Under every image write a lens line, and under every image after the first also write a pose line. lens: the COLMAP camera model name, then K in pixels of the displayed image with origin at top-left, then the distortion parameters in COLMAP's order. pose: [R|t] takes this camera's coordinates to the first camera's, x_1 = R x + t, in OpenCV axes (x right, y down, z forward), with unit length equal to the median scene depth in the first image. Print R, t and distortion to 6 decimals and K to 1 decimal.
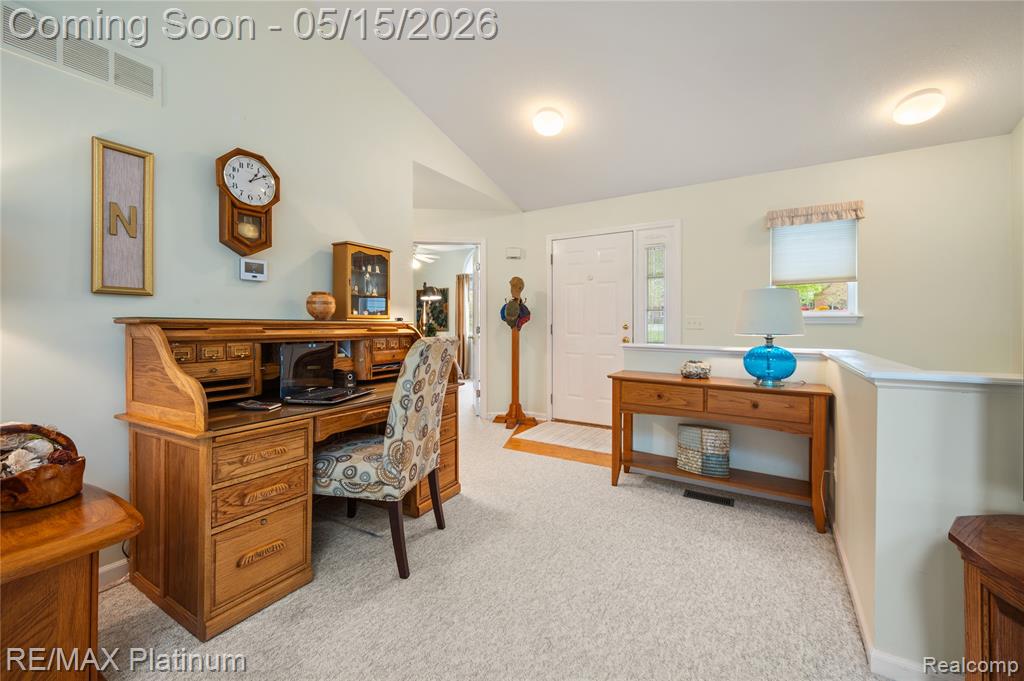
lens RADIAL K [[413.7, 0, 515.0], [0, 413.7, 324.6], [0, 0, 1]] dist [0.000954, 0.000067]
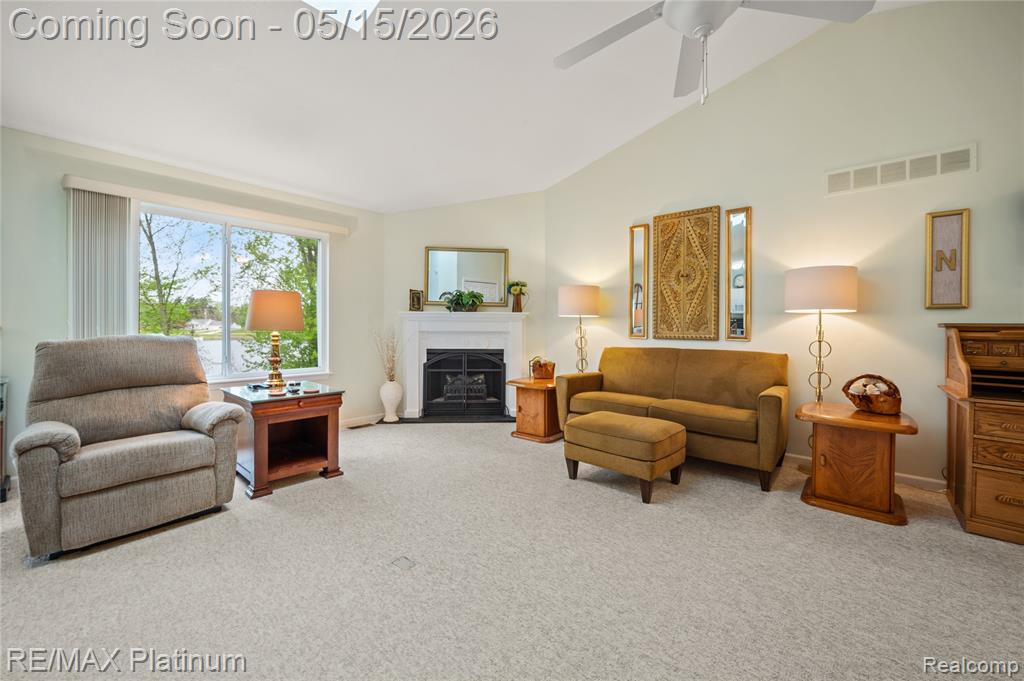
lens RADIAL K [[413.7, 0, 515.0], [0, 413.7, 324.6], [0, 0, 1]] dist [0.000954, 0.000067]
pose [[-0.155766, -0.004134, -0.987785, 0.889533], [-0.008755, 0.999958, -0.002805, 0.005987], [0.987755, 0.008211, -0.155795, -0.366130]]
